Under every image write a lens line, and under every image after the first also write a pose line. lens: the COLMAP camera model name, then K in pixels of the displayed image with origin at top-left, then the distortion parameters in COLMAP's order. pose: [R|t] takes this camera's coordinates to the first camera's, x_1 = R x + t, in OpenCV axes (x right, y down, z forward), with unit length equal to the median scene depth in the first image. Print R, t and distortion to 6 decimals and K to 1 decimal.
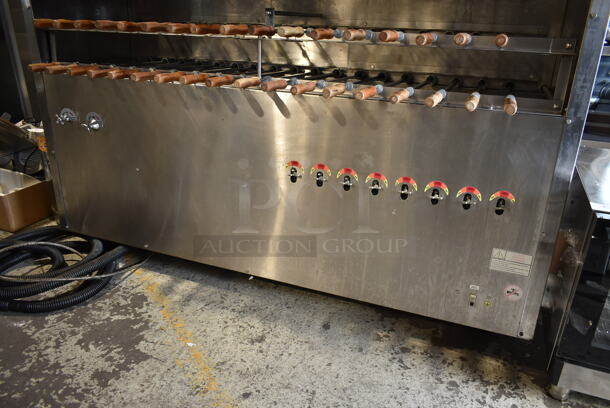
lens RADIAL K [[470.0, 0, 300.8], [0, 470.0, 206.7], [0, 0, 1]] dist [-0.033638, 0.016772]
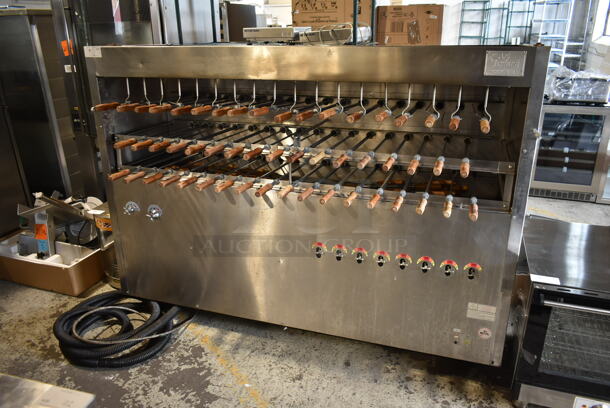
lens RADIAL K [[470.0, 0, 301.8], [0, 470.0, 207.6], [0, 0, 1]] dist [-0.033638, 0.016772]
pose [[0.997867, -0.049546, 0.042493, -0.114386], [0.050873, 0.998232, -0.030727, -0.157053], [-0.040896, 0.032823, 0.998624, -0.337578]]
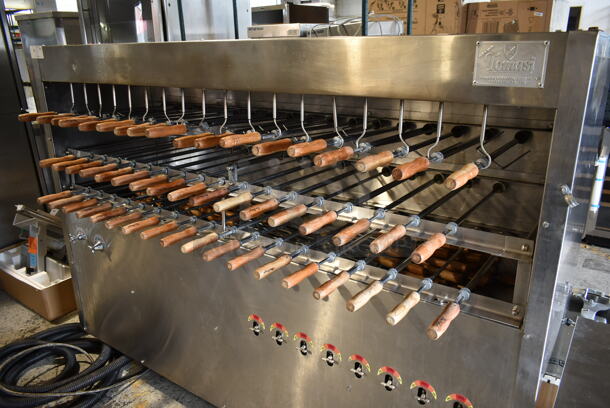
lens RADIAL K [[470.0, 0, 303.2], [0, 470.0, 205.1], [0, 0, 1]] dist [-0.033638, 0.016772]
pose [[0.973700, 0.036309, -0.224923, 0.286176], [-0.050522, 0.997051, -0.057758, -0.269301], [0.222162, 0.067603, 0.972663, 0.073906]]
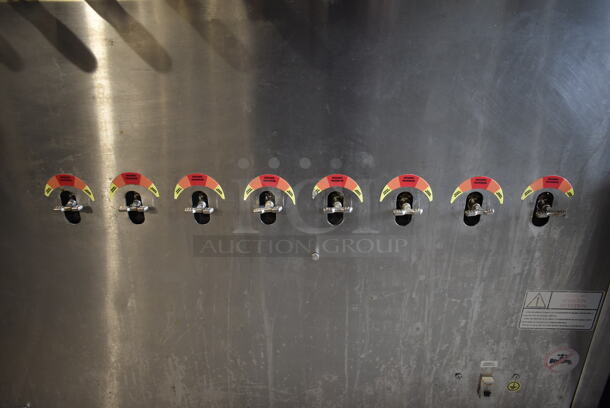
lens RADIAL K [[470.0, 0, 304.7], [0, 470.0, 202.5], [0, 0, 1]] dist [-0.033638, 0.016772]
pose [[0.941197, -0.184765, 0.282861, 0.064913], [0.163502, 0.981740, 0.097233, -0.078390], [-0.295661, -0.045267, 0.954220, 0.544358]]
